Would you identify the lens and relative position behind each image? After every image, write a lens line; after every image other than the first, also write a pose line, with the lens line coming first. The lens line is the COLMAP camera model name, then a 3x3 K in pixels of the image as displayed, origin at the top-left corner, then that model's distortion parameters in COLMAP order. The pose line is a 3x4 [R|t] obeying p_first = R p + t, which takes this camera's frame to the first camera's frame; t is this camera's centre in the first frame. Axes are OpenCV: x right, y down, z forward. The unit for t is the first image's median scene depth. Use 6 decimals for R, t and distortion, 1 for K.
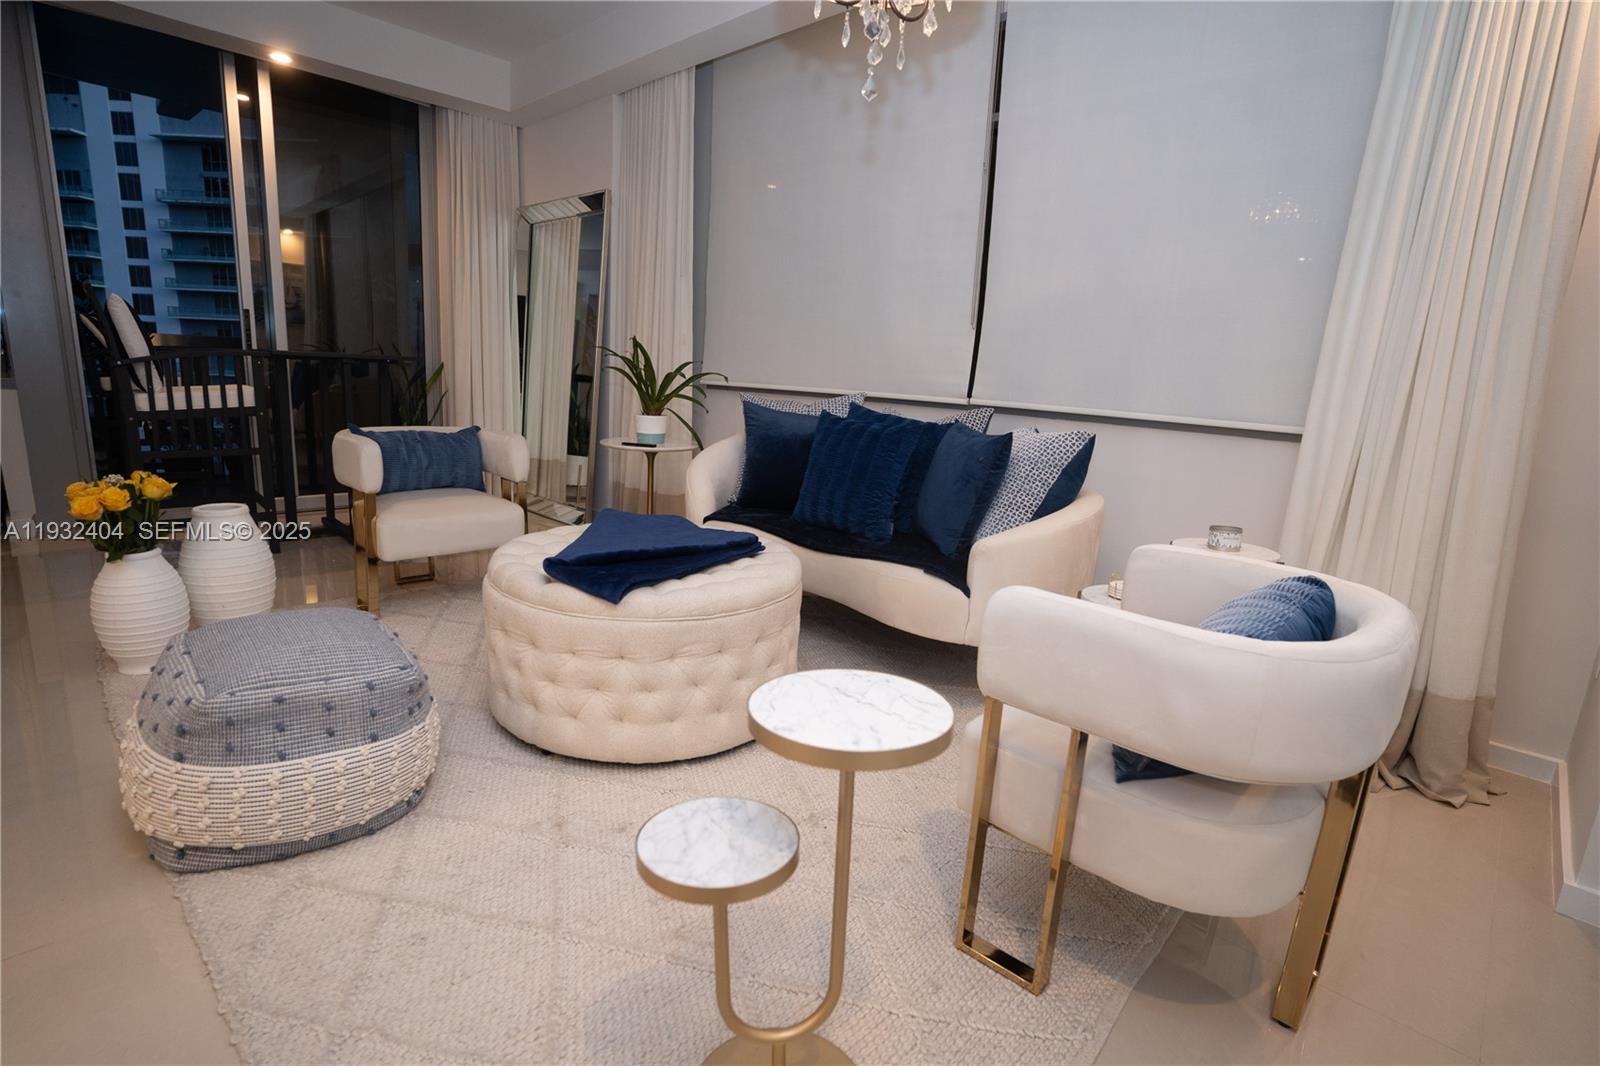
lens RADIAL K [[776.2, 0, 801.3], [0, 776.2, 548.1], [0, 0, 1]] dist [-0.057948, 0.016525]
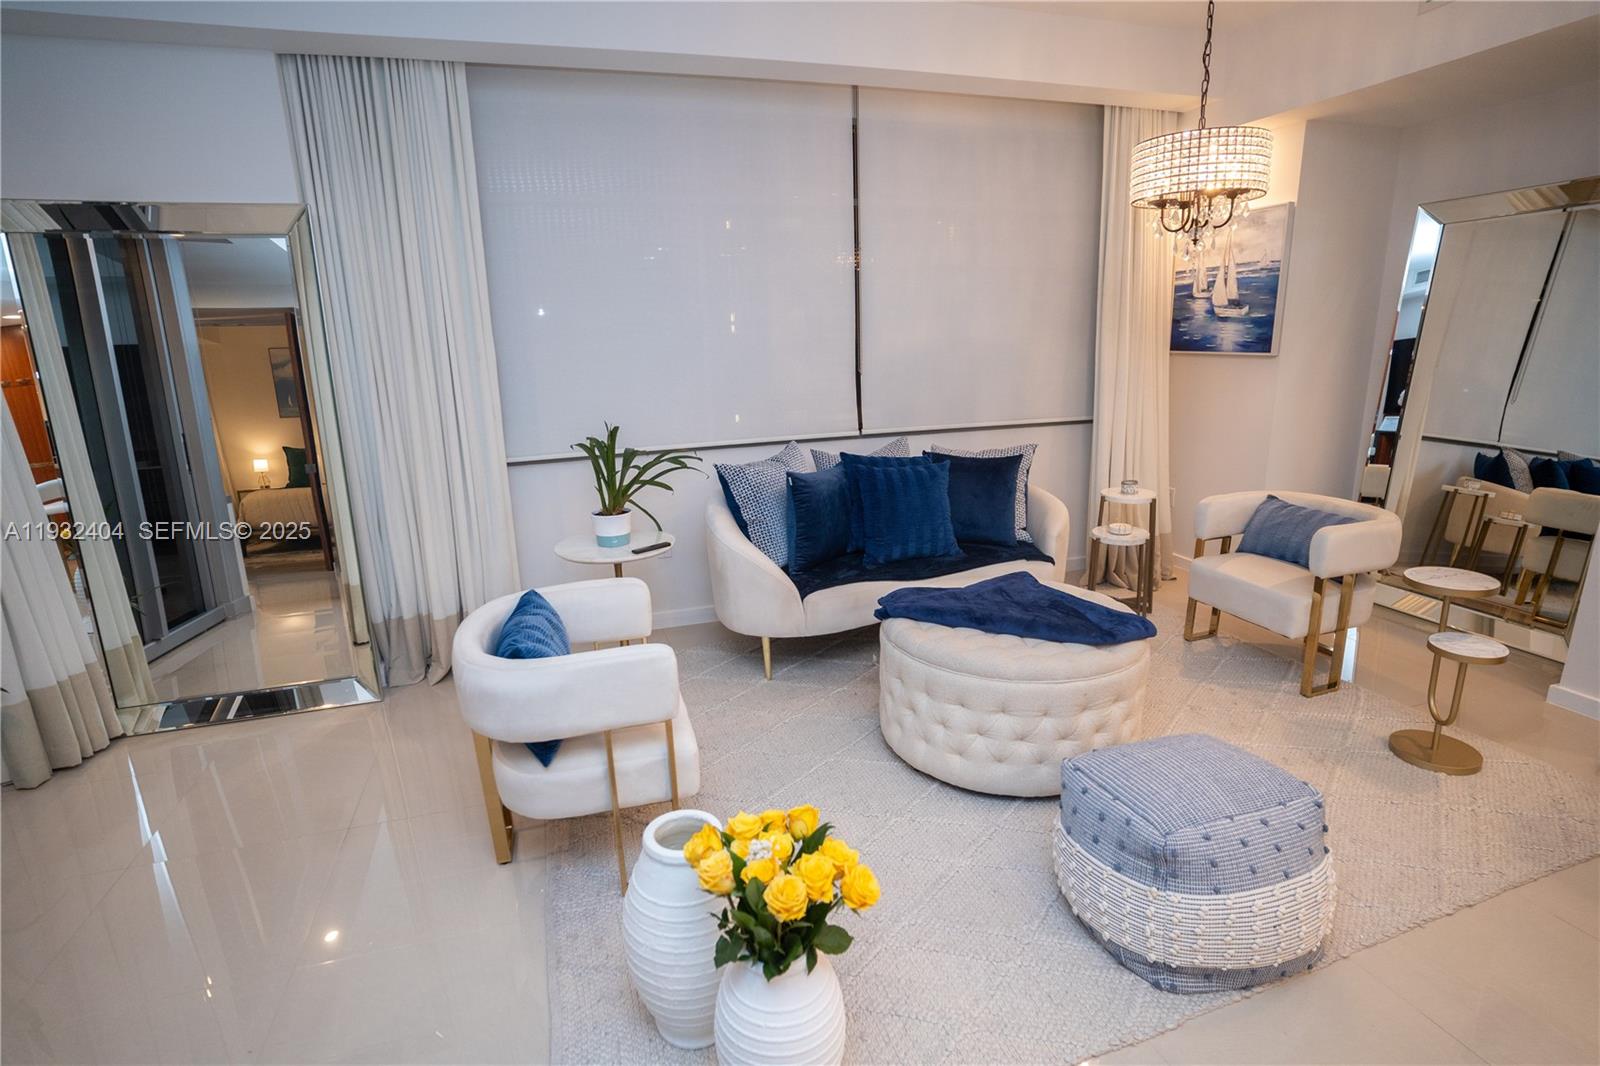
lens RADIAL K [[787.6, 0, 800.0], [0, 787.6, 533.0], [0, 0, 1]] dist [-0.050183, 0.026675]
pose [[0.451229, -0.283803, 0.846078, -0.942525], [0.253746, 0.949754, 0.183252, -0.295127], [-0.855573, 0.132000, 0.500570, 0.475452]]
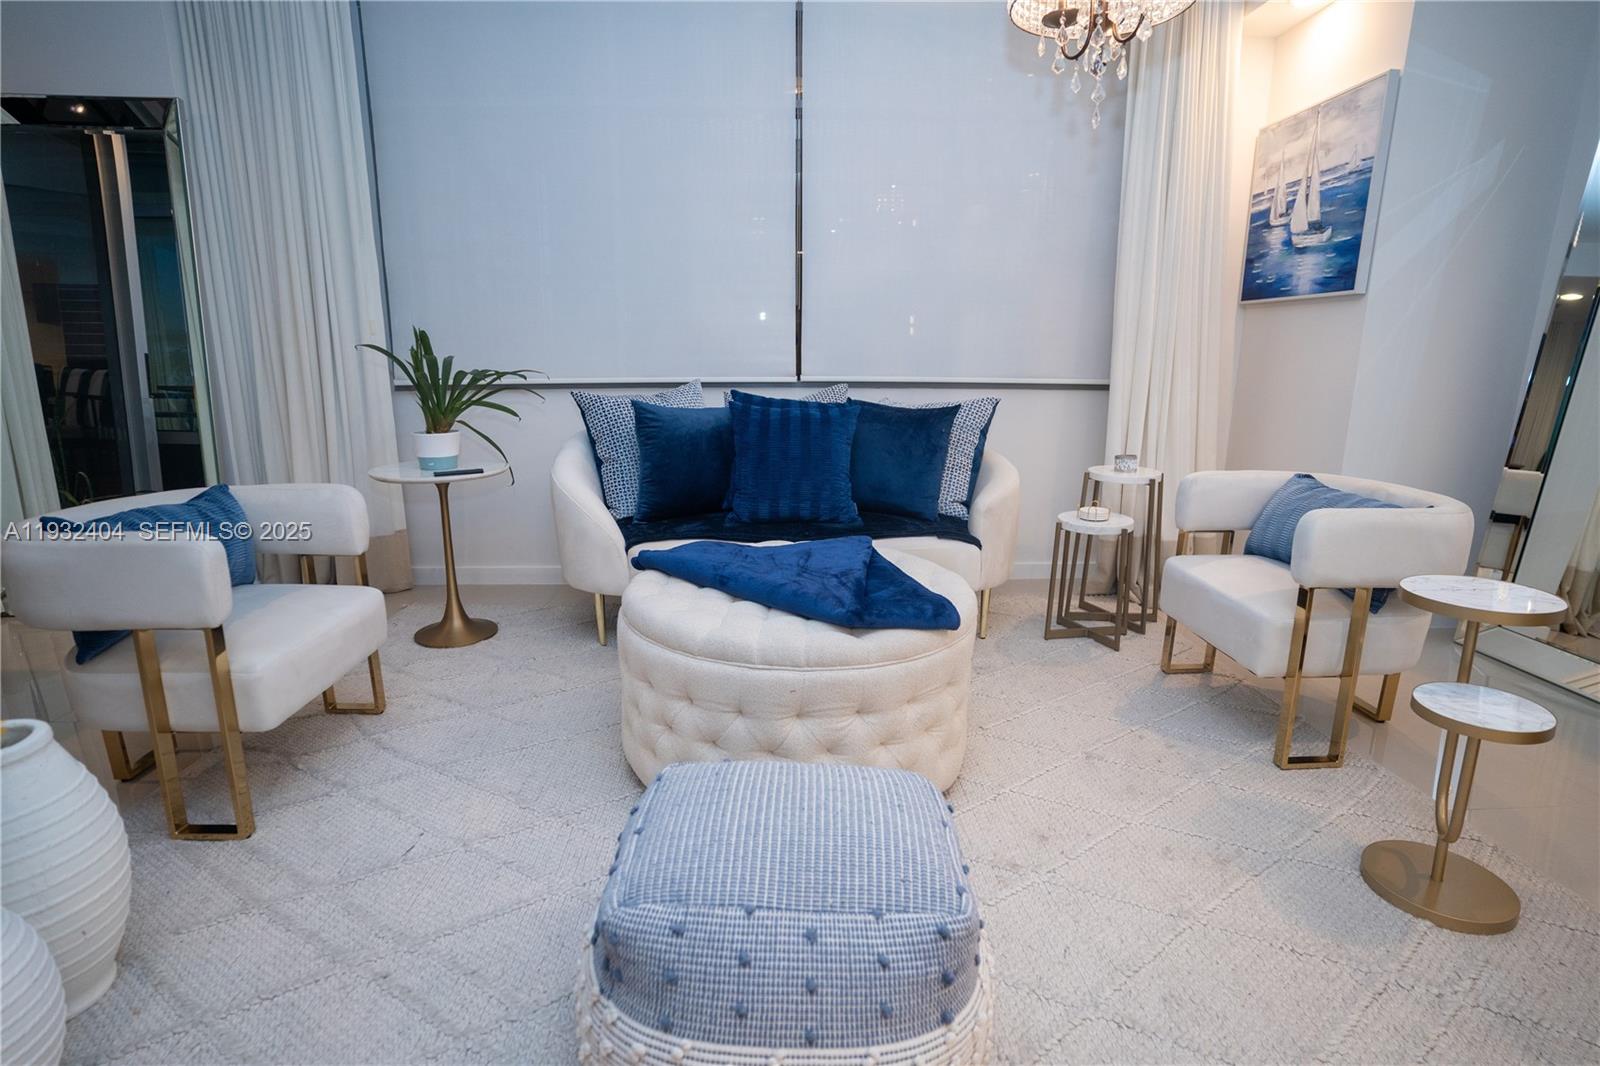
lens RADIAL K [[776.2, 0, 801.3], [0, 776.2, 548.1], [0, 0, 1]] dist [-0.057948, 0.016525]
pose [[0.673596, -0.227436, 0.703237, -0.567860], [0.198408, 0.972196, 0.124376, -0.098935], [-0.711971, 0.055749, 0.699992, 0.281437]]
